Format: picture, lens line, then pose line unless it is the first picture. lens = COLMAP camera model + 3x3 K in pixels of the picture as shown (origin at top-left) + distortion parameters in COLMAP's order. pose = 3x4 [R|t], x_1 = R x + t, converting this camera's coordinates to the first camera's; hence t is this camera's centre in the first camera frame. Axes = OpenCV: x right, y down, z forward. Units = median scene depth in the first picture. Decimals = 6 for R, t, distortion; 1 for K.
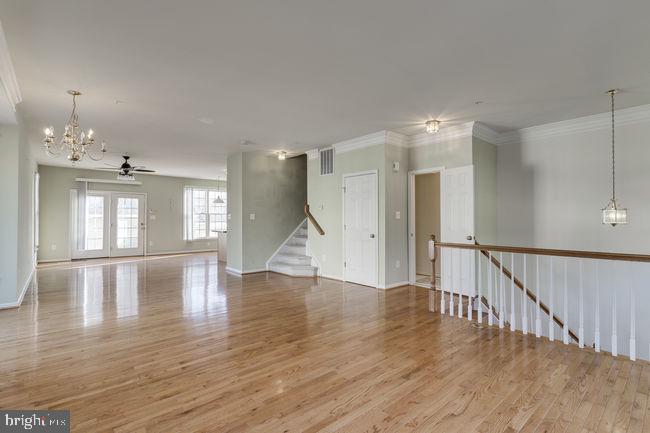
lens RADIAL K [[311.1, 0, 324.3], [0, 311.1, 215.1], [0, 0, 1]] dist [0.005628, 0.001080]
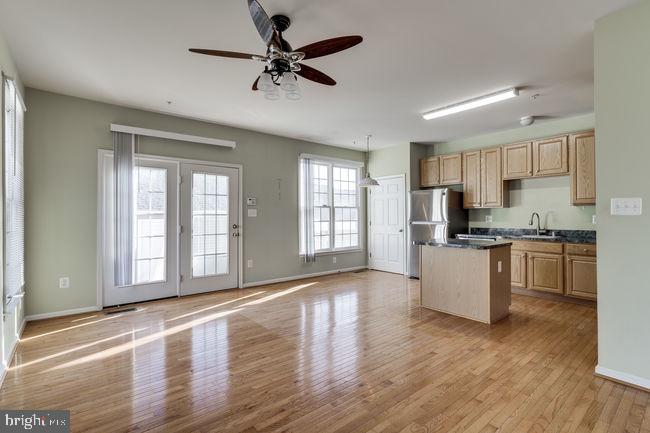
lens RADIAL K [[311.1, 0, 325.8], [0, 311.1, 216.0], [0, 0, 1]] dist [0.005628, 0.001080]
pose [[0.999753, -0.003715, -0.021932, -0.440484], [0.003970, 0.999925, 0.011556, 0.006852], [0.021887, -0.011640, 0.999693, 0.514642]]
